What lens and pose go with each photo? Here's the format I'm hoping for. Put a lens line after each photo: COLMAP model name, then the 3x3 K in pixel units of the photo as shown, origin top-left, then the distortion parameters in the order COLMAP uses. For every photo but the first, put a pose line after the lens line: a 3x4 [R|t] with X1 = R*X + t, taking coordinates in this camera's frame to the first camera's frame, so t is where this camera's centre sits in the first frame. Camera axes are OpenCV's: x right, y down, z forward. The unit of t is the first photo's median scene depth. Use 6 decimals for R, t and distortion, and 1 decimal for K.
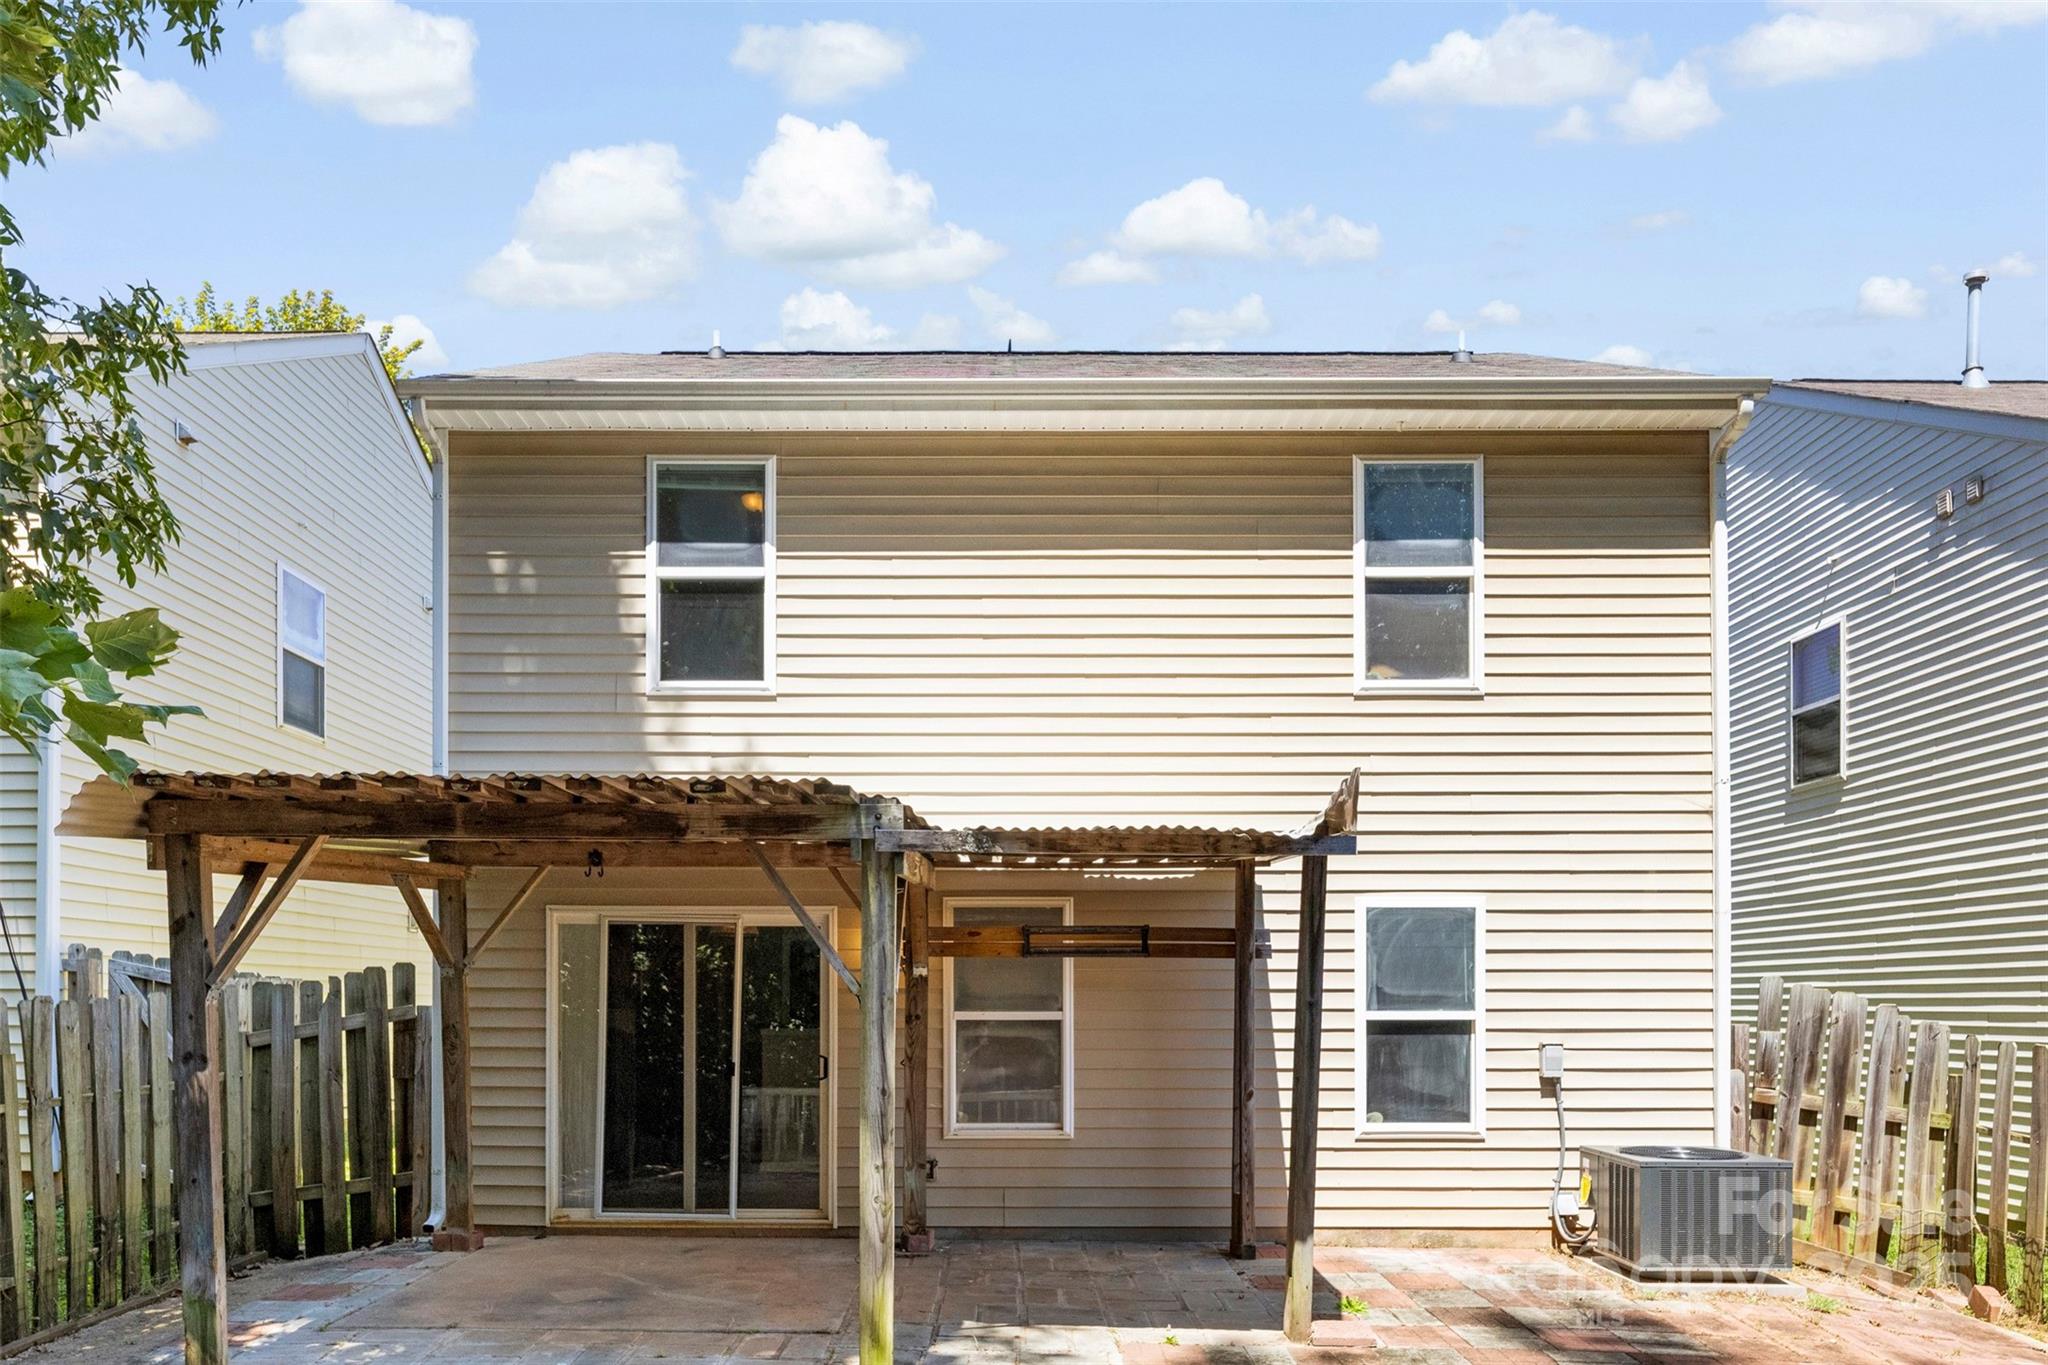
lens RADIAL K [[1392.5, 0, 1023.0], [0, 1392.5, 681.8], [0, 0, 1]] dist [-0.005329, 0.002015]
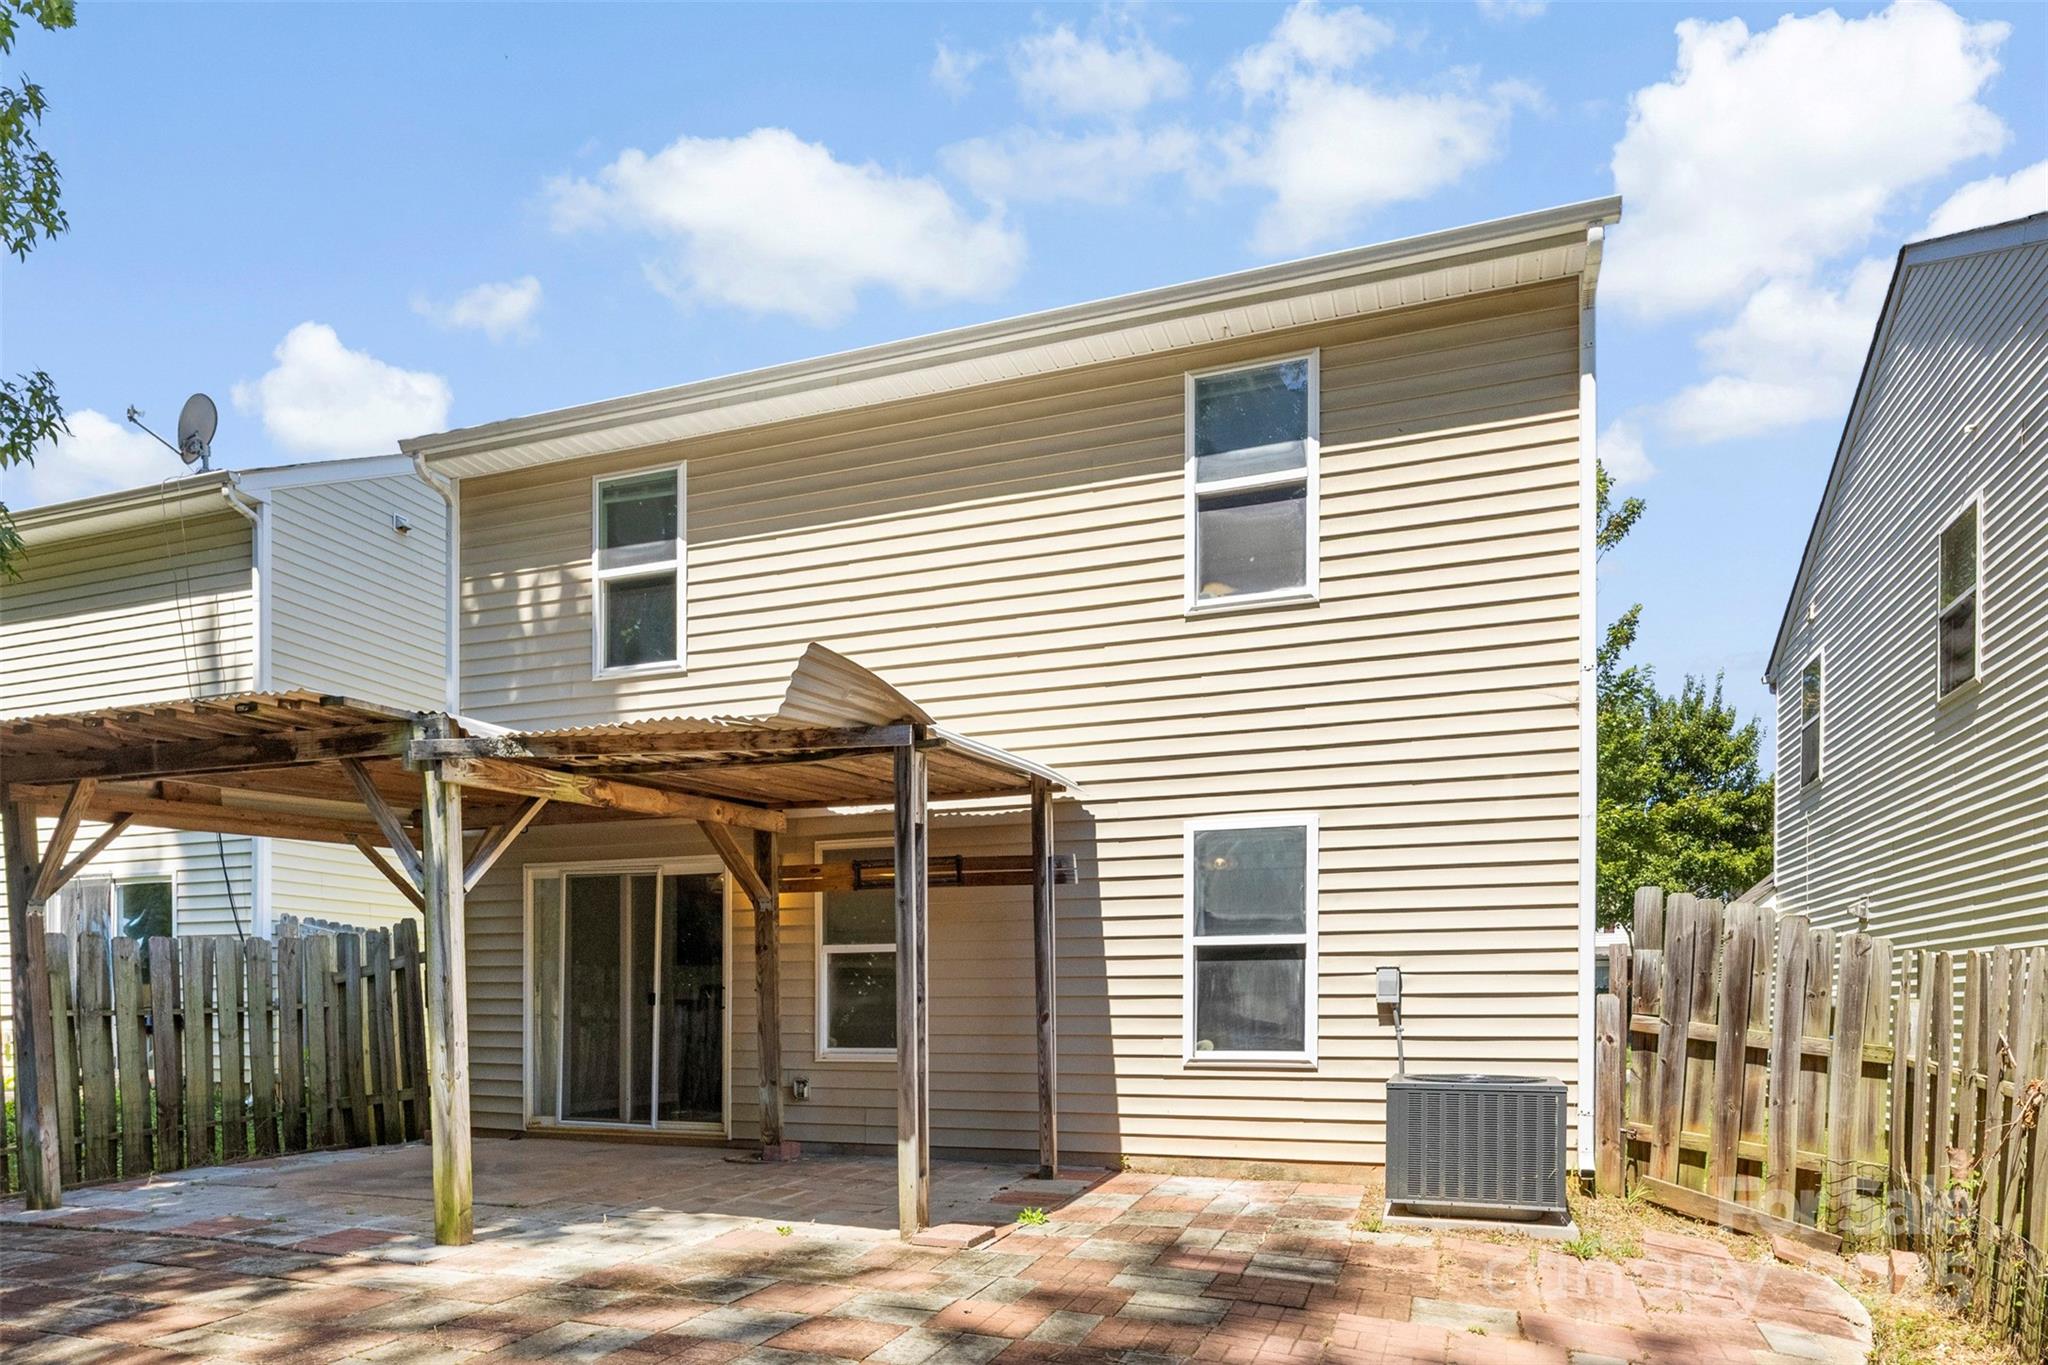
lens RADIAL K [[1245.6, 0, 1026.7], [0, 1245.6, 750.9], [0, 0, 1]] dist [-0.002505, -0.001734]
pose [[0.942445, -0.068759, -0.327215, 0.424674], [0.075620, 0.997102, 0.008277, 0.090246], [0.325698, -0.032545, 0.944914, 0.143766]]
